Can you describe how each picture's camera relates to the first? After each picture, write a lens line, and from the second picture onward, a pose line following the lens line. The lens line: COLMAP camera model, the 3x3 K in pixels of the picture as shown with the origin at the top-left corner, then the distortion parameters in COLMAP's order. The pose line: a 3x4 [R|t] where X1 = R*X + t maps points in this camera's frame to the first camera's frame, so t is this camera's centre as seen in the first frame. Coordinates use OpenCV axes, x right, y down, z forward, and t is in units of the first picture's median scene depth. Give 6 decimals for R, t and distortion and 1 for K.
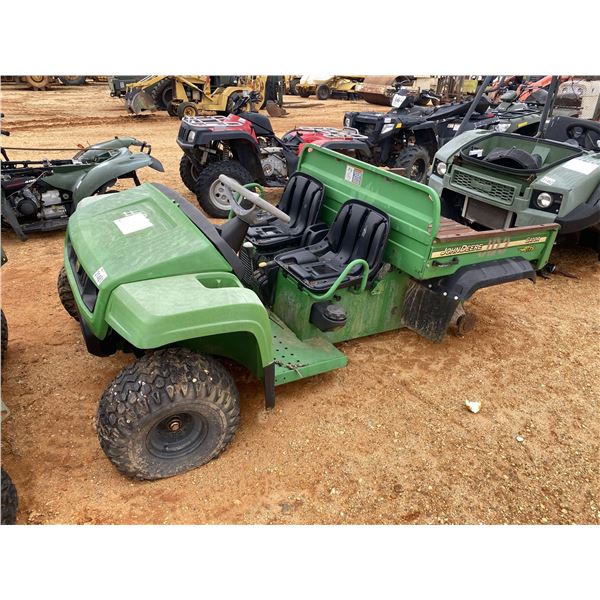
lens RADIAL K [[480.3, 0, 286.4], [0, 480.3, 298.7], [0, 0, 1]] dist [0.016749, -0.008432]
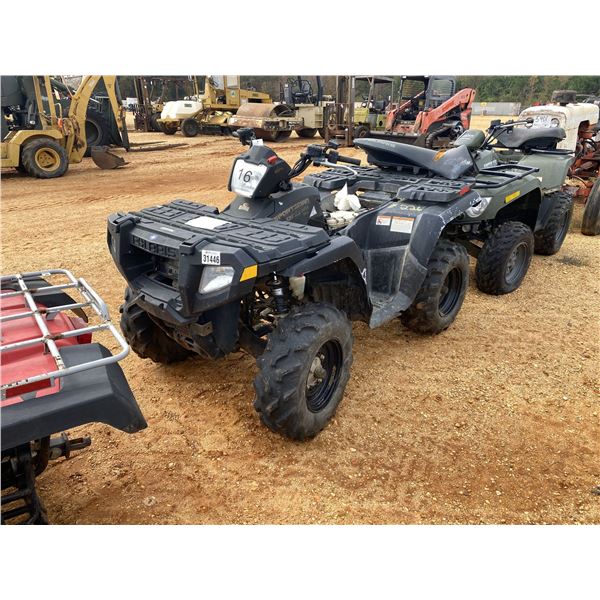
lens RADIAL K [[480.3, 0, 304.3], [0, 480.3, 297.8], [0, 0, 1]] dist [0.016749, -0.008432]
pose [[0.968601, -0.121364, 0.216987, 0.085116], [0.132896, 0.990350, -0.039313, -0.139737], [-0.210122, 0.066915, 0.975383, 0.297907]]
